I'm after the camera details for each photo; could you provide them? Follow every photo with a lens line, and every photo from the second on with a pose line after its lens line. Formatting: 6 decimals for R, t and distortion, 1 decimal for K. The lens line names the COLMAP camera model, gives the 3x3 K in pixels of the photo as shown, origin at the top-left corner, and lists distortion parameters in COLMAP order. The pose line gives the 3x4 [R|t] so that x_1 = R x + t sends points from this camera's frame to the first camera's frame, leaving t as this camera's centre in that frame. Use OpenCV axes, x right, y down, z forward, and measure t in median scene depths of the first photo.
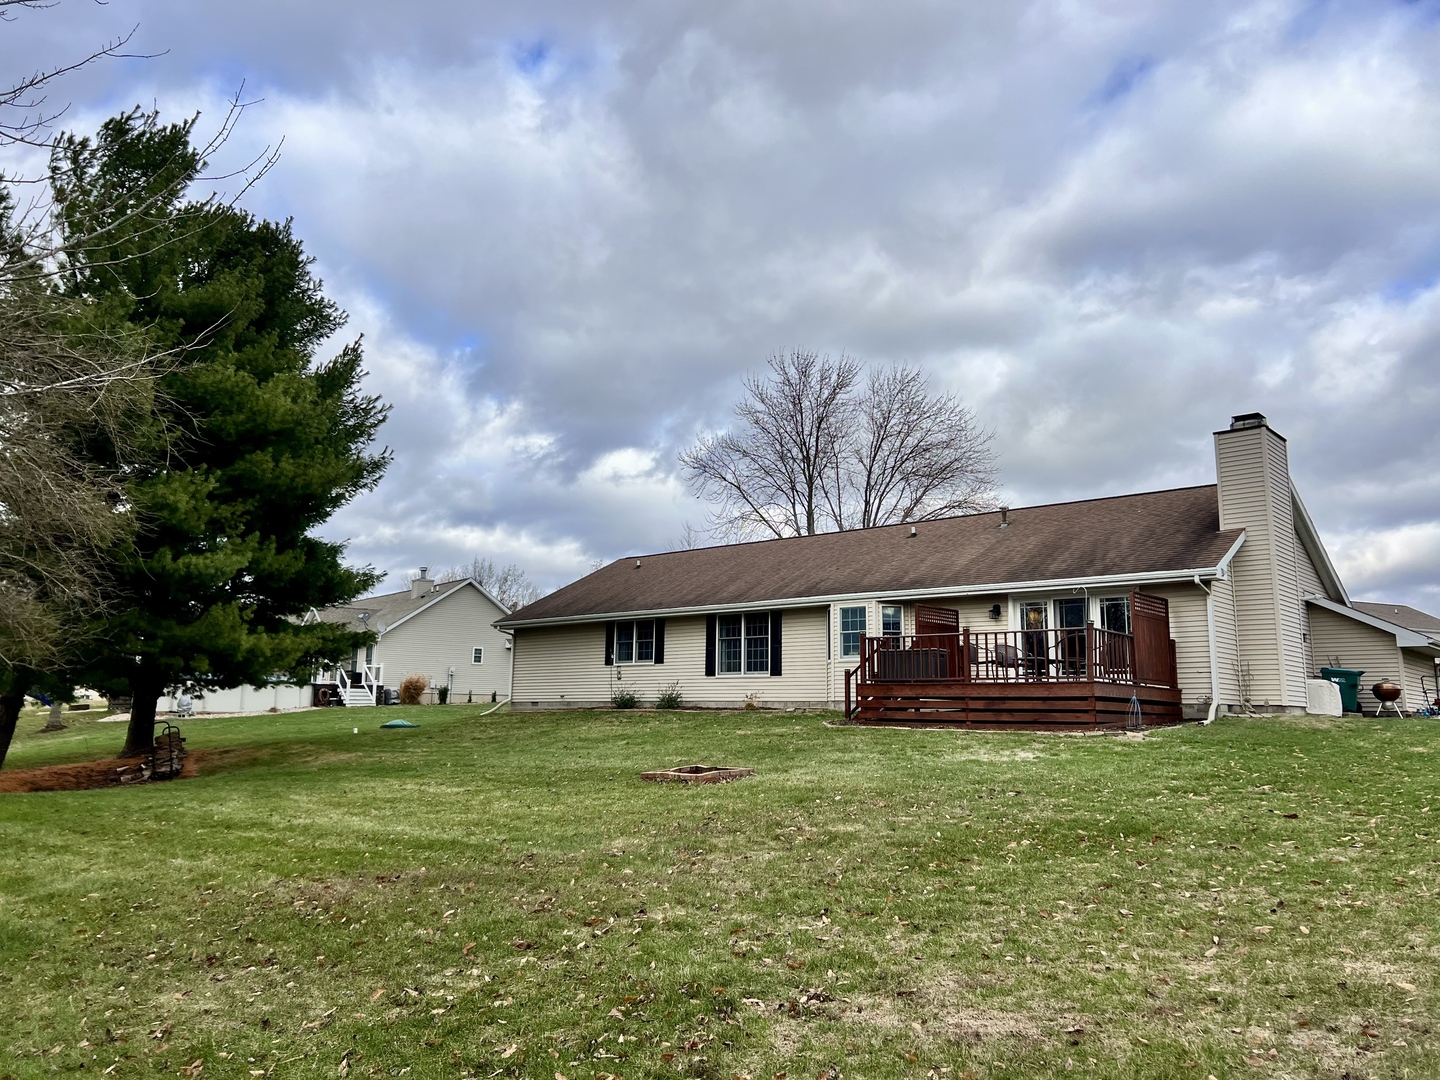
lens RADIAL K [[1089.6, 0, 720.0], [0, 1089.6, 539.8], [0, 0, 1]] dist [0.042289, -0.015604]
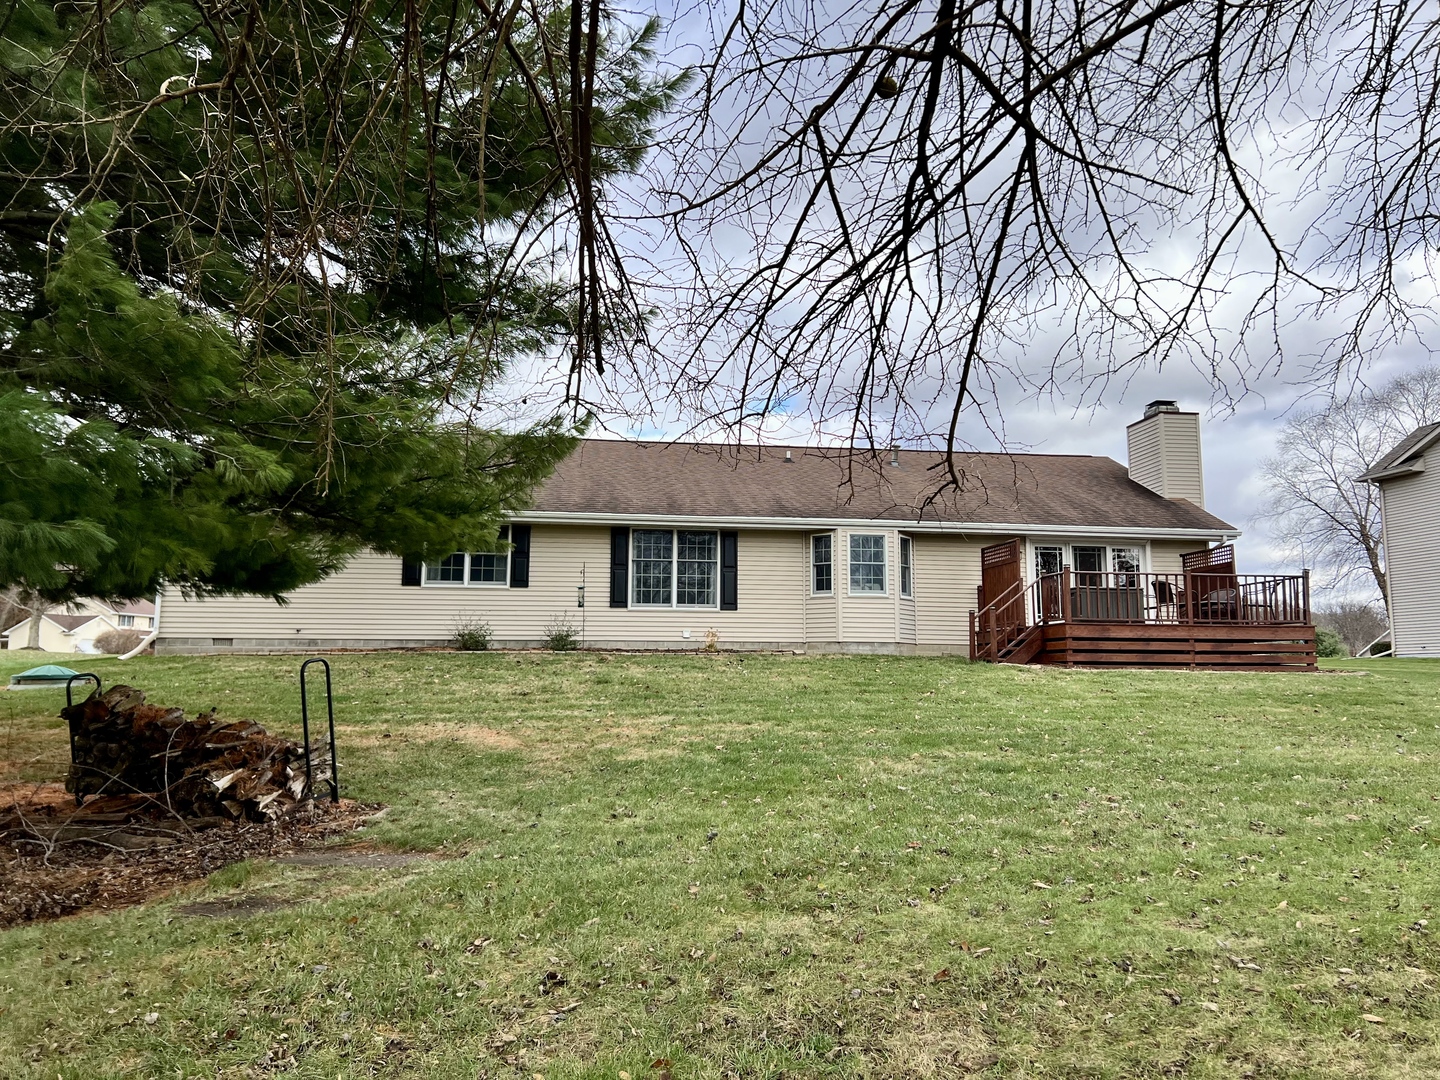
lens RADIAL K [[1089.6, 0, 714.1], [0, 1089.6, 544.8], [0, 0, 1]] dist [0.042289, -0.015604]
pose [[0.620557, 0.077838, 0.780288, -0.586505], [-0.119954, 0.992773, -0.003636, 0.081702], [-0.774932, -0.091343, 0.625410, 0.513889]]
